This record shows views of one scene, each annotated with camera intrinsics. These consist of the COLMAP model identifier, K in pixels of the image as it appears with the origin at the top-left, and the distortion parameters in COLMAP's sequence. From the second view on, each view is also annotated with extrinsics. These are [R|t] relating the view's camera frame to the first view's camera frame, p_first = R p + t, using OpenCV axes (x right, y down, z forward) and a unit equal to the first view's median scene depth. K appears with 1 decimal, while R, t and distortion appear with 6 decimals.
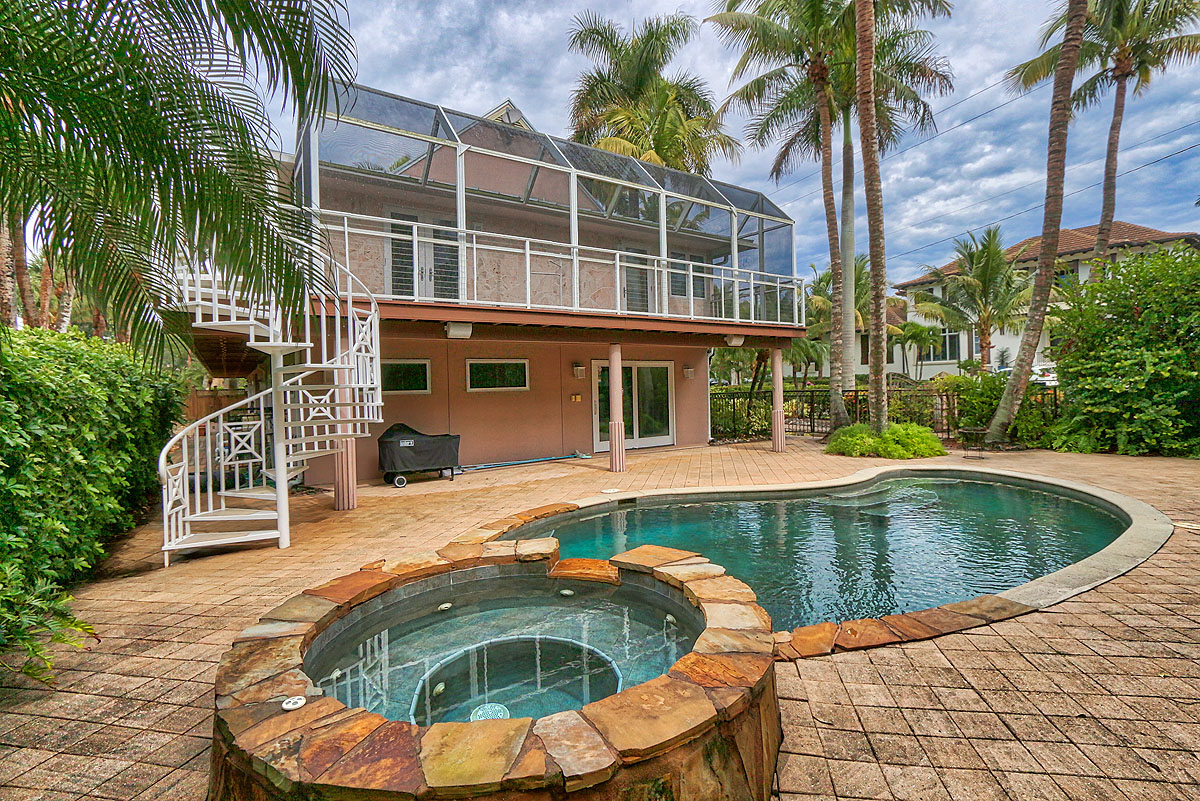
lens RADIAL K [[565.6, 0, 593.7], [0, 565.6, 386.1], [0, 0, 1]] dist [0.001483, 0.000551]
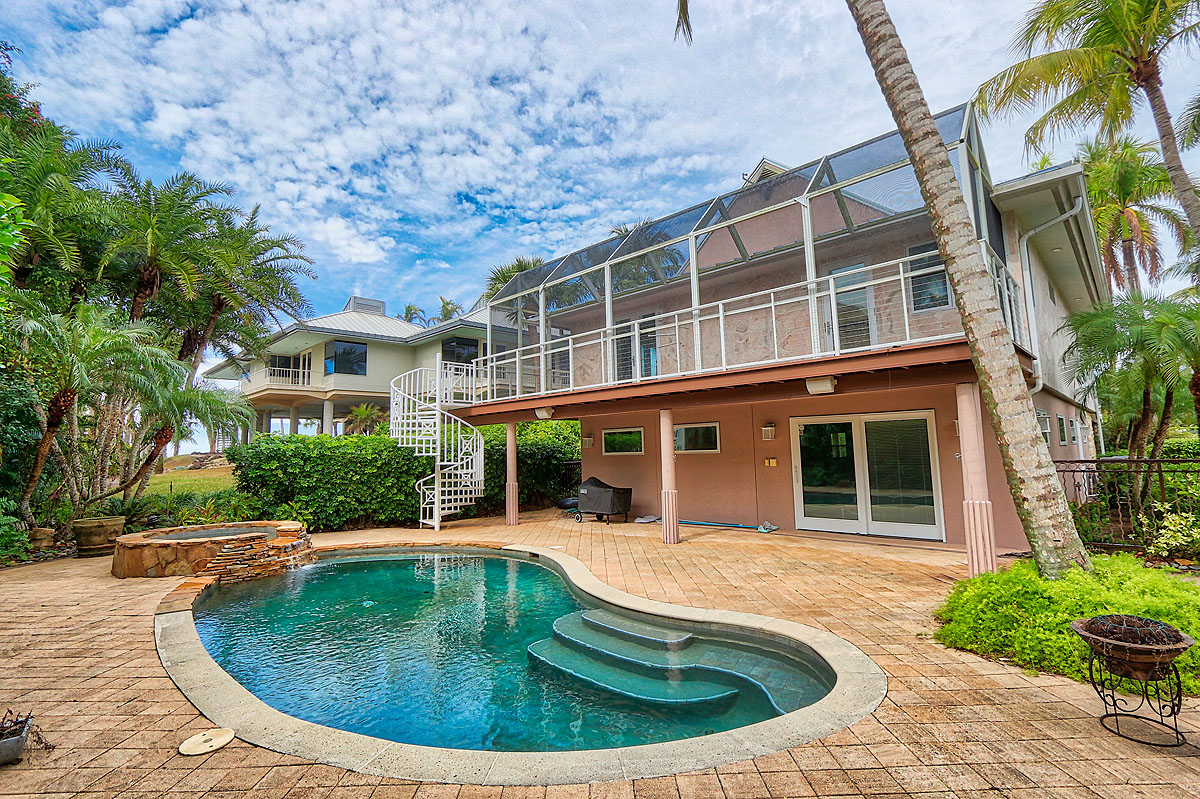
lens RADIAL K [[565.6, 0, 593.7], [0, 565.6, 385.1], [0, 0, 1]] dist [0.001483, 0.000551]
pose [[0.184367, -0.093606, -0.978390, 0.914460], [0.019571, 0.995607, -0.091565, -0.027349], [0.982663, -0.002267, 0.185389, 0.659860]]
